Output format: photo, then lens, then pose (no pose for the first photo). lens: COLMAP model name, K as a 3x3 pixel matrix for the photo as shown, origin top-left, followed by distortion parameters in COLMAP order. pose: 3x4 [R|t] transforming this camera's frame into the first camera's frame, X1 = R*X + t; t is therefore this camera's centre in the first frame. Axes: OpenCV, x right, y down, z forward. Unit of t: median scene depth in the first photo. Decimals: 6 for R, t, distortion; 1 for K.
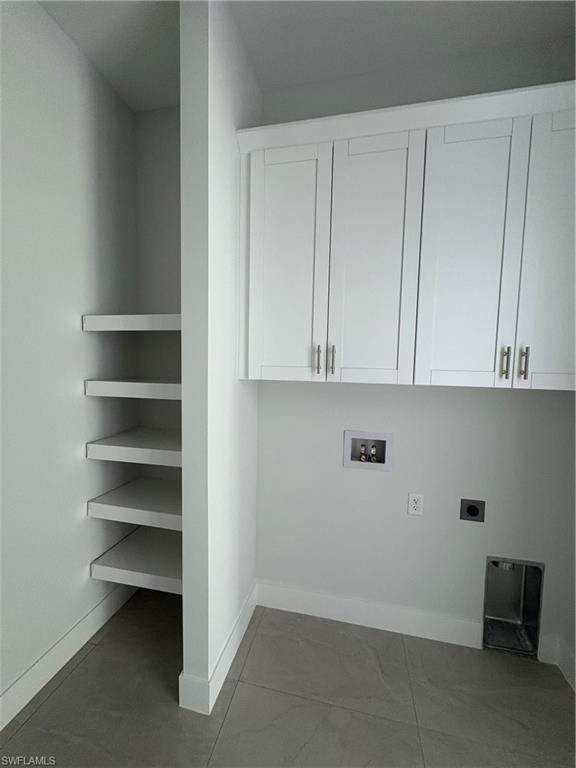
lens RADIAL K [[299.0, 0, 288.0], [0, 299.0, 384.0], [0, 0, 1]] dist [-0.017151, -0.000054]
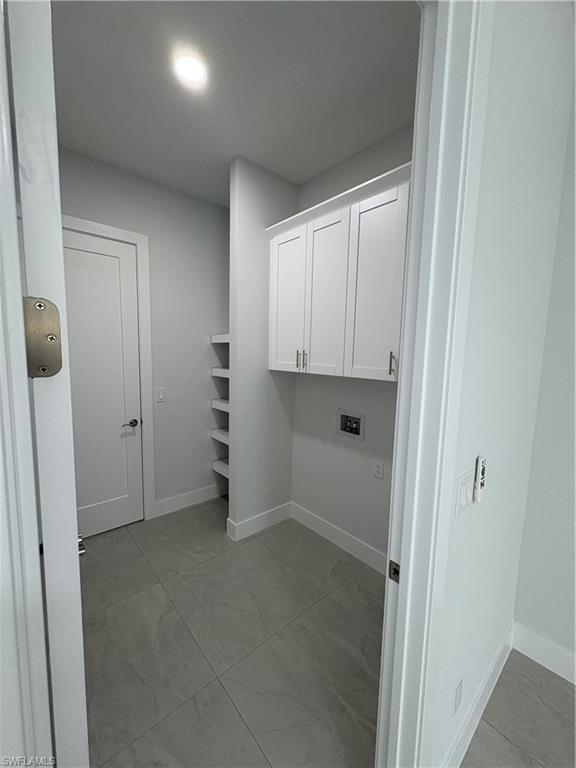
lens RADIAL K [[299.0, 0, 288.0], [0, 299.0, 384.0], [0, 0, 1]] dist [-0.017151, -0.000054]
pose [[0.802565, 0.059345, -0.593606, 0.877964], [-0.059421, 0.998044, 0.019439, 0.023691], [0.593598, 0.019671, 0.804521, -0.313504]]
